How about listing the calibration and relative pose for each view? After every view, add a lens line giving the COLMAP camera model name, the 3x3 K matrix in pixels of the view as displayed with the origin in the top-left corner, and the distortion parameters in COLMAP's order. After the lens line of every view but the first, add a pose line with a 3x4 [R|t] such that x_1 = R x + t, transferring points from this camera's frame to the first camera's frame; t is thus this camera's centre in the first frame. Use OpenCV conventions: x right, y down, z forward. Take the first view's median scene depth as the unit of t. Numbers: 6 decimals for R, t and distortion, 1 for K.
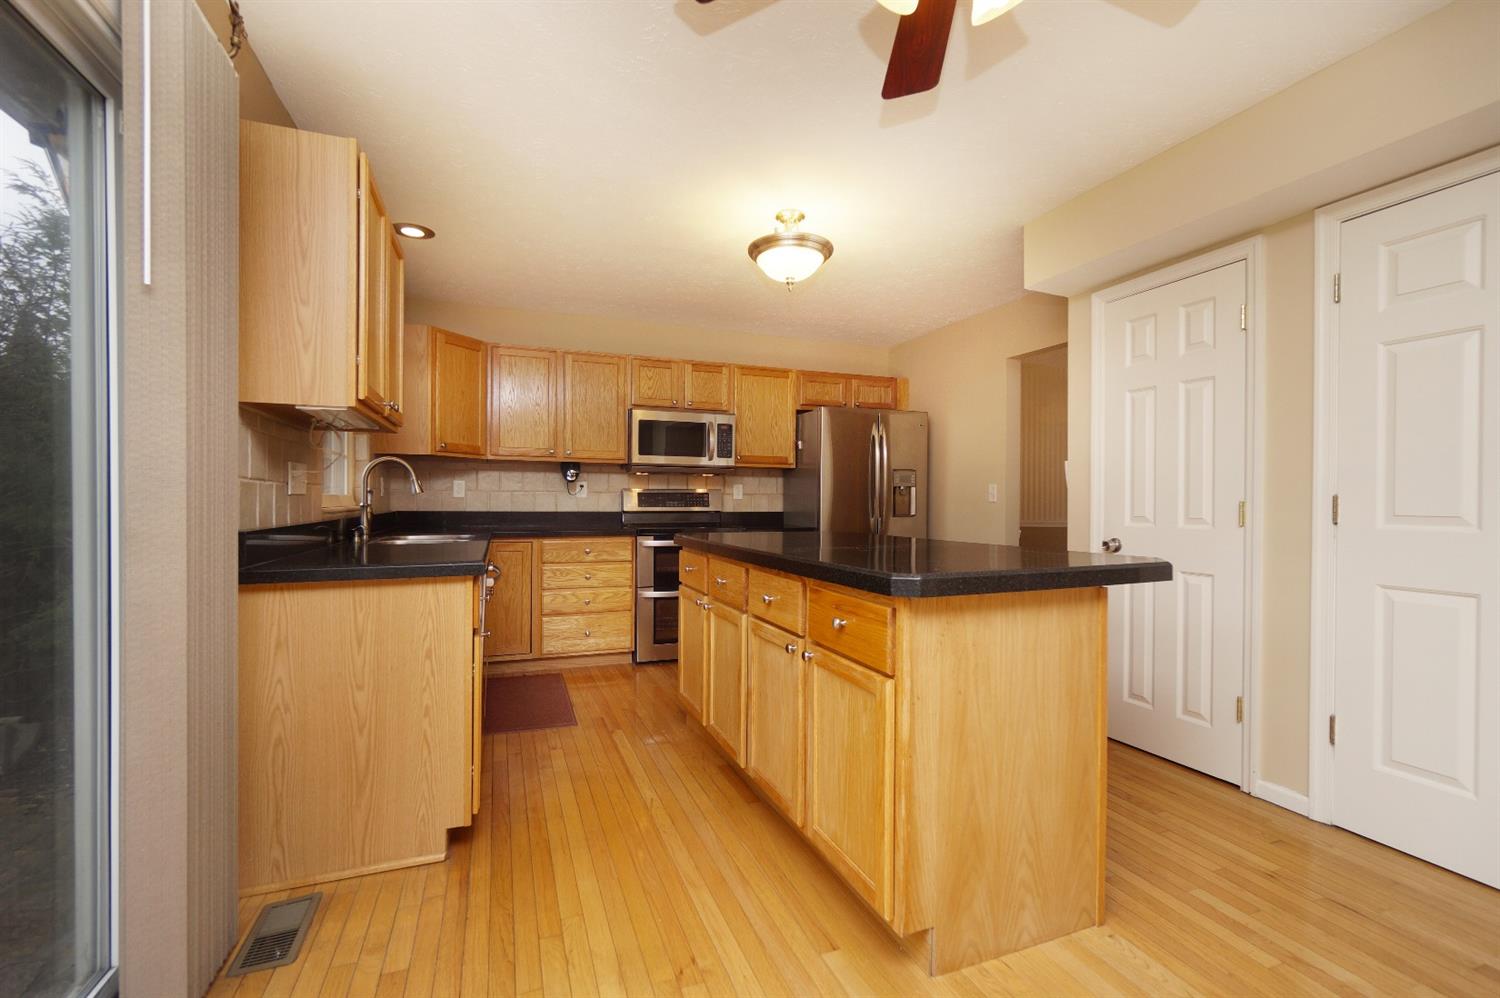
lens RADIAL K [[654.7, 0, 748.8], [0, 654.7, 506.3], [0, 0, 1]] dist [-0.002996, -0.000075]
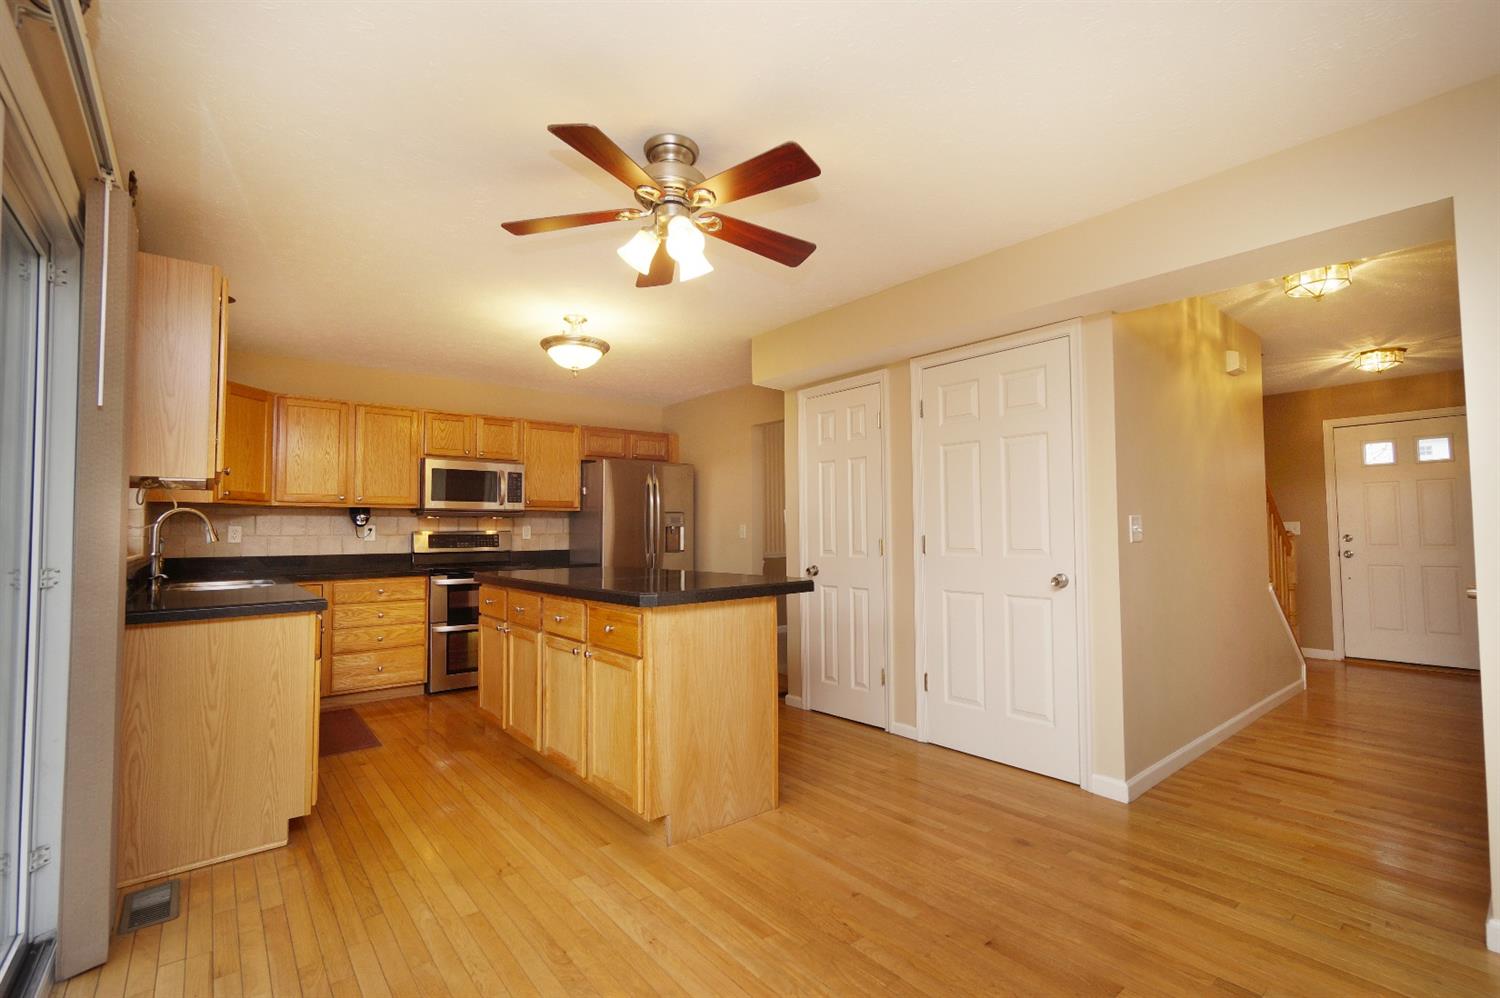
lens RADIAL K [[664.9, 0, 753.4], [0, 664.9, 505.7], [0, 0, 1]] dist [-0.003218, 0.000005]
pose [[0.947942, -0.000153, 0.318444, -0.019797], [0.015789, 0.998793, -0.046521, -0.015900], [-0.318052, 0.049127, 0.946800, -0.321271]]
